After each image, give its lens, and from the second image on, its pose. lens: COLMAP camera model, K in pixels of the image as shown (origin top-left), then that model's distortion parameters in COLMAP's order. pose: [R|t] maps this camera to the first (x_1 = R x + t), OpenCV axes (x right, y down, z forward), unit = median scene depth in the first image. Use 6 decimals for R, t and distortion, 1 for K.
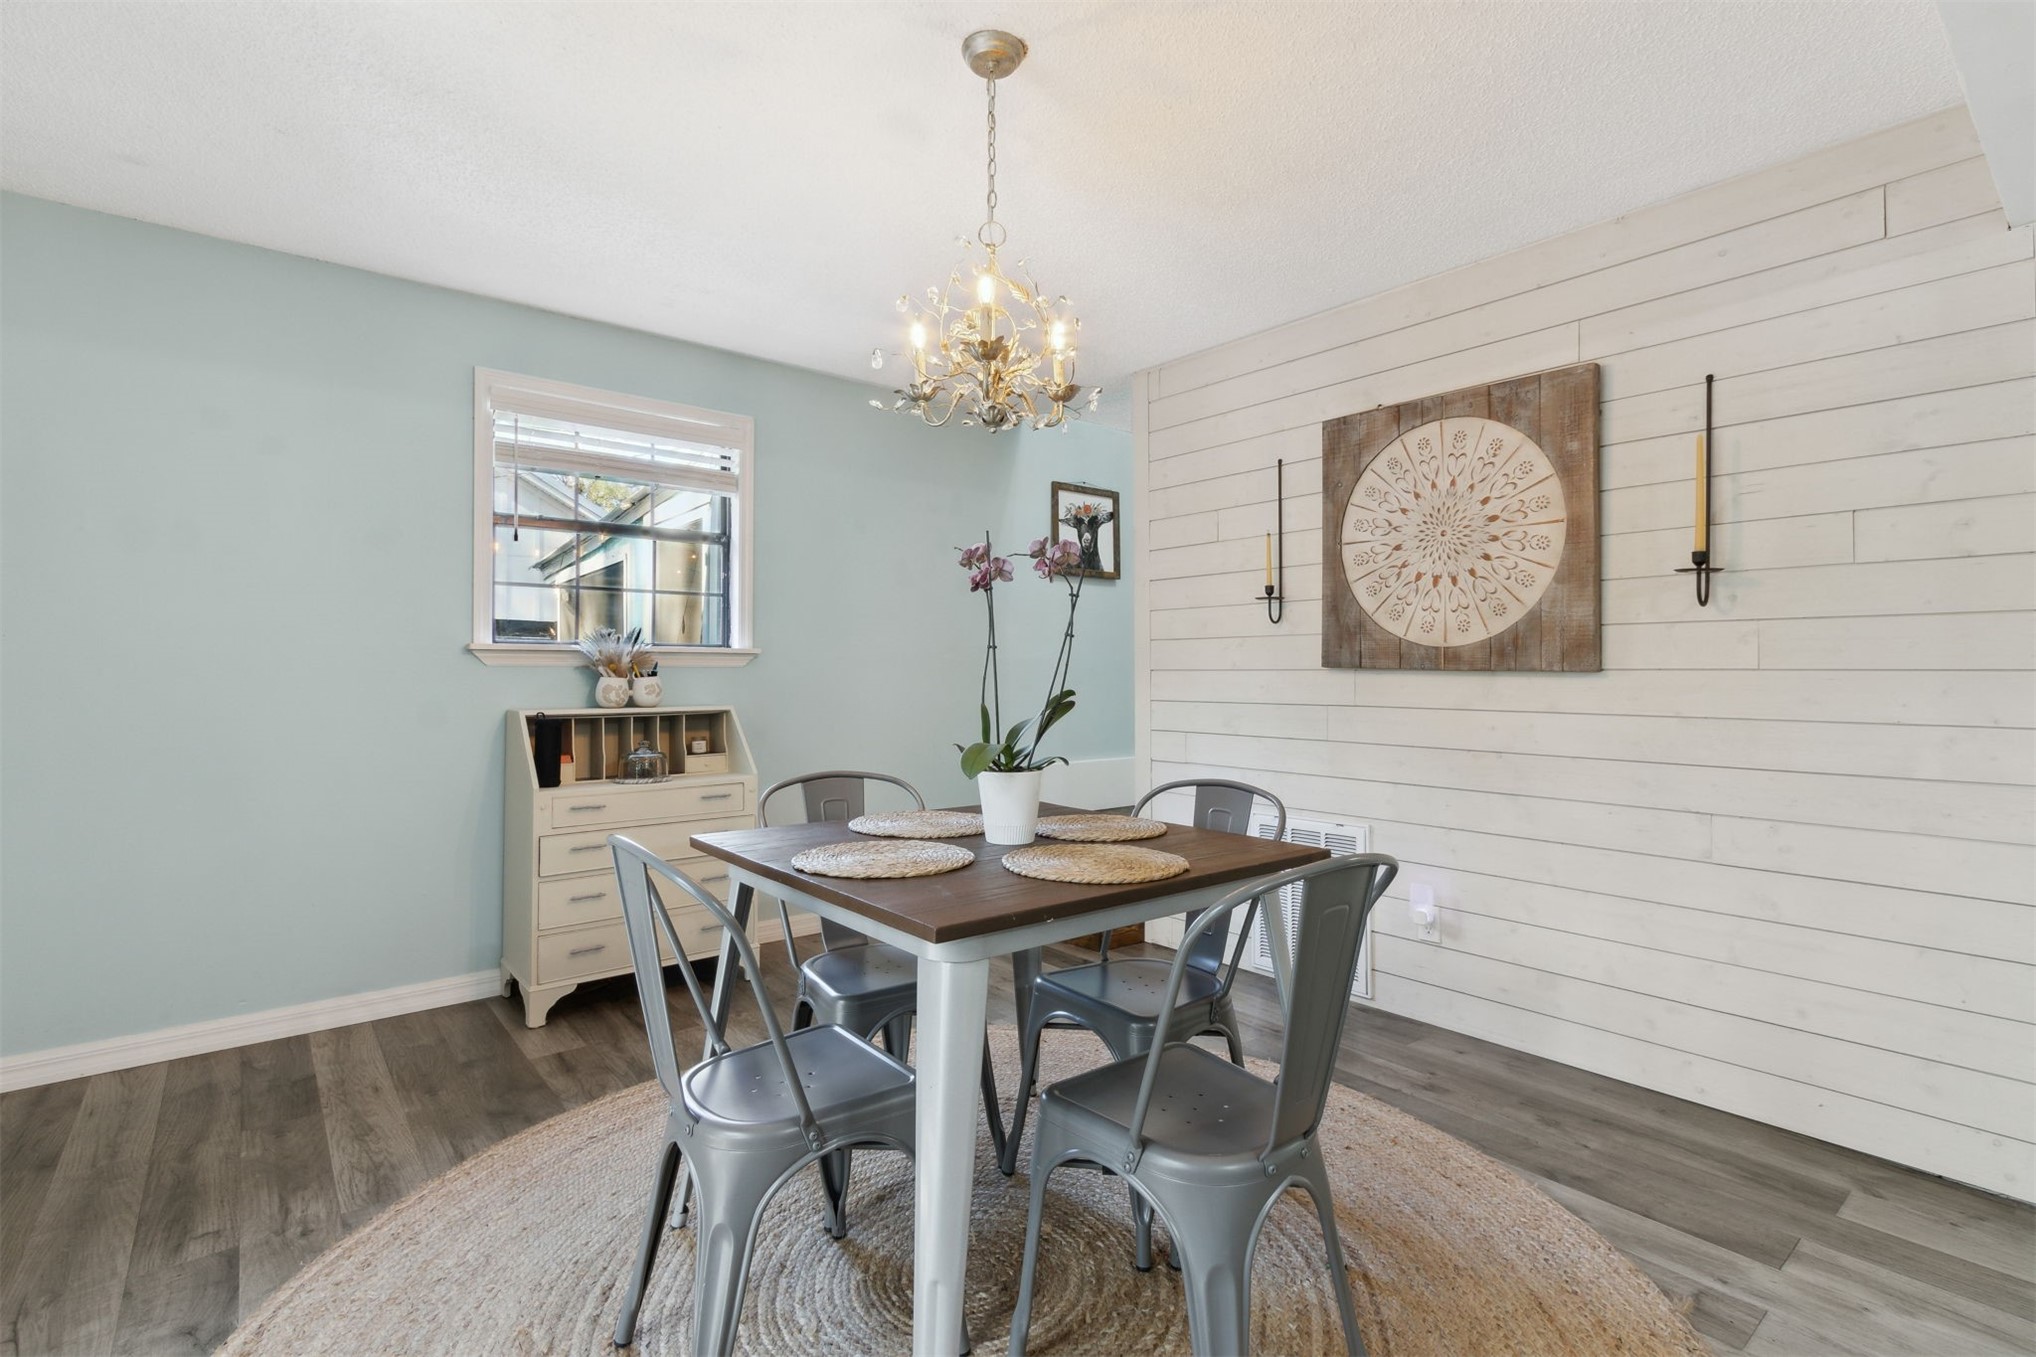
lens RADIAL K [[972.0, 0, 1017.3], [0, 972.0, 653.8], [0, 0, 1]] dist [0.003420, 0.000021]
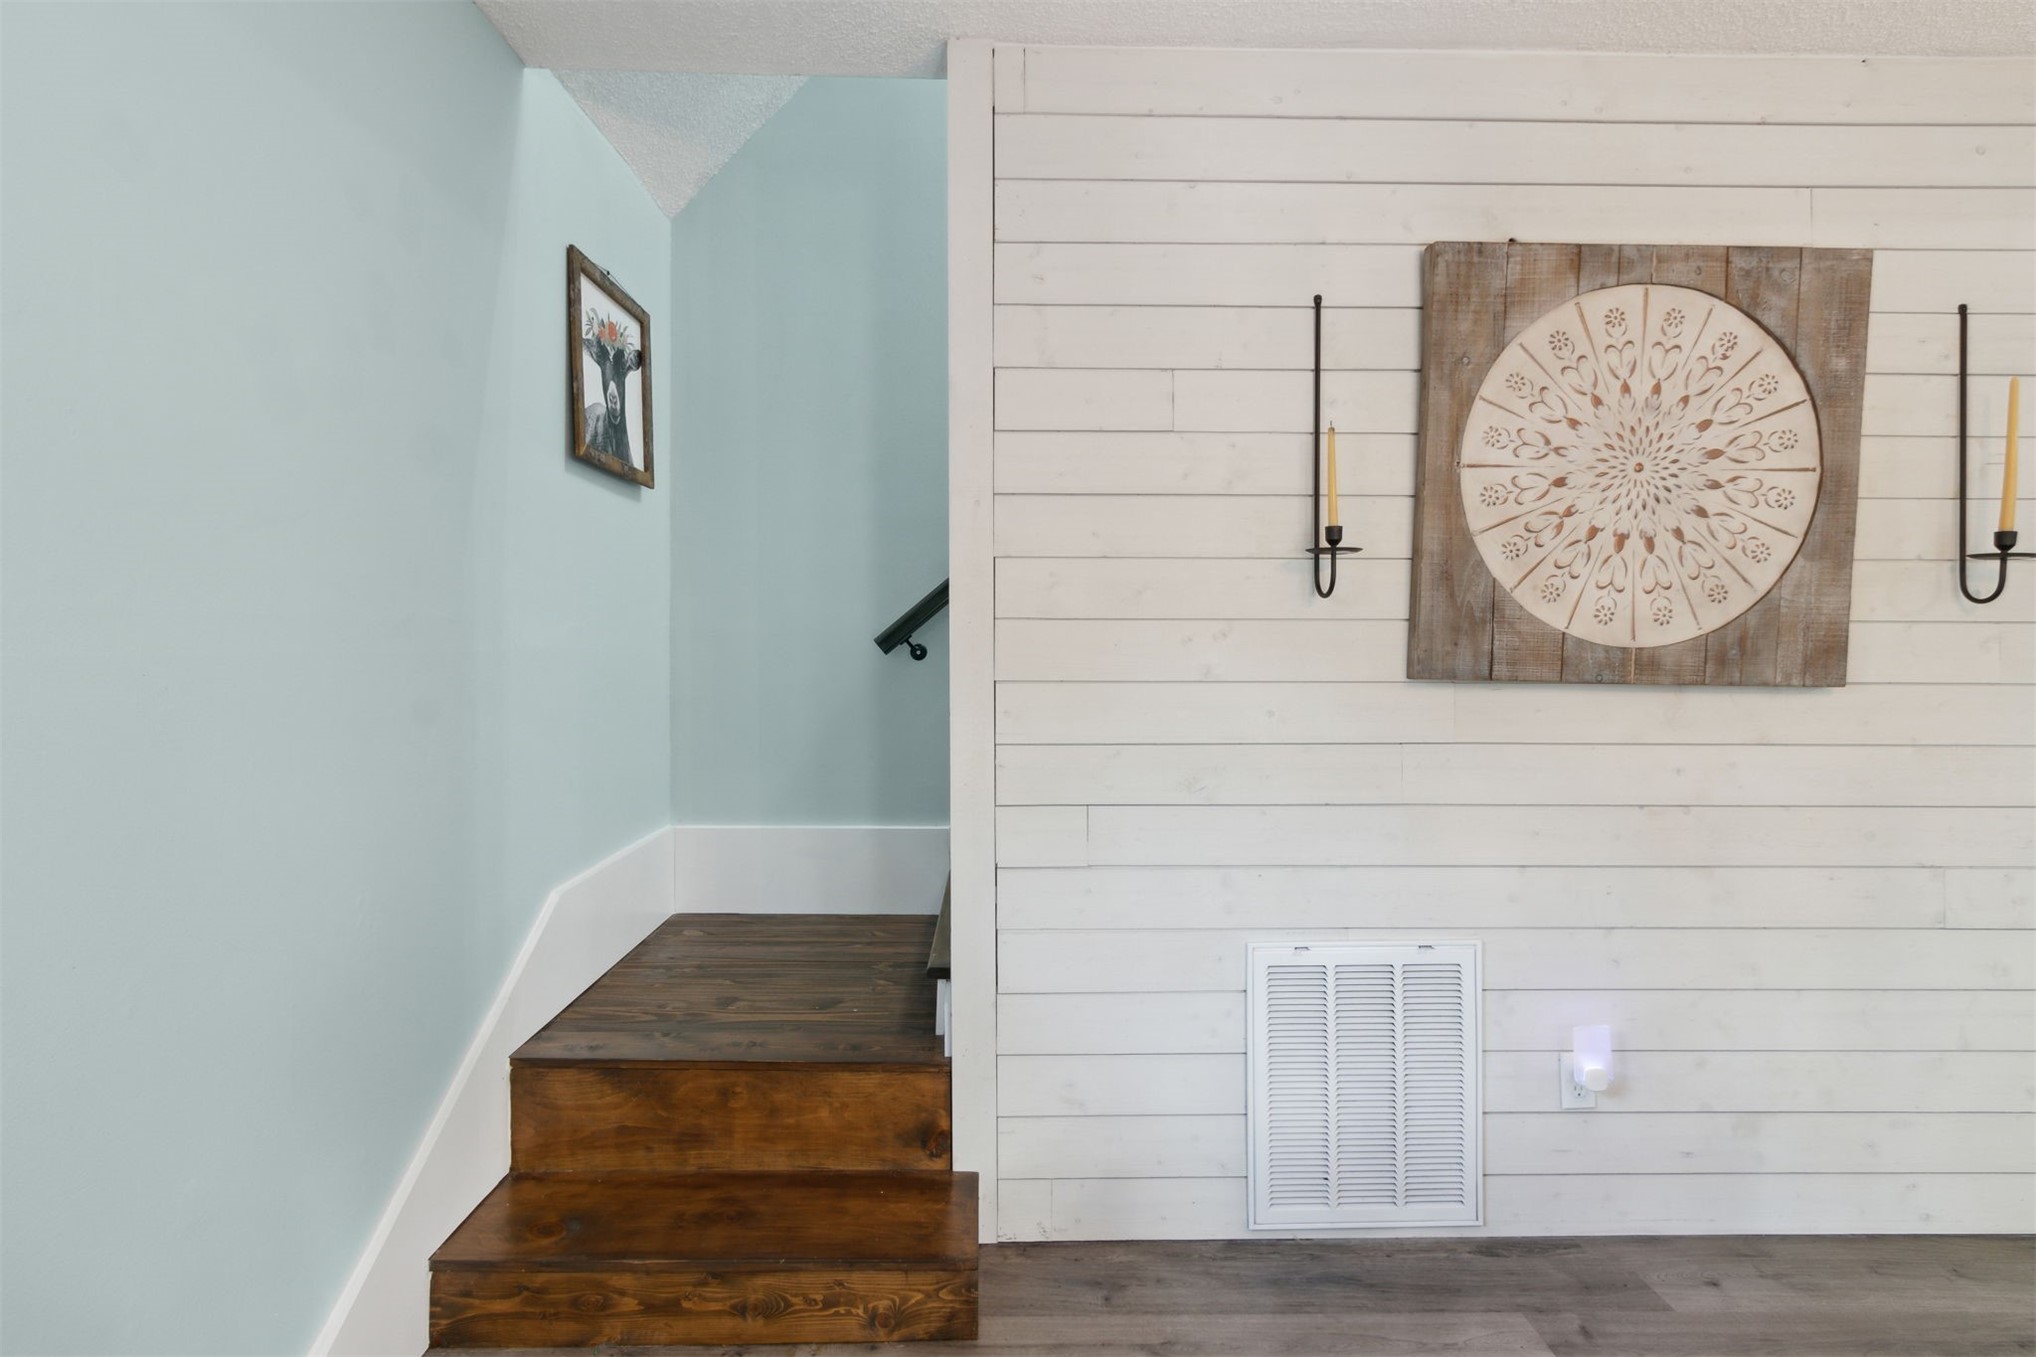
lens RADIAL K [[972.0, 0, 1017.3], [0, 972.0, 653.8], [0, 0, 1]] dist [0.003420, 0.000021]
pose [[0.616867, -0.012194, 0.786973, -0.310547], [-0.017476, 0.999421, 0.029185, -0.014800], [-0.786873, -0.031757, 0.616297, 0.931506]]
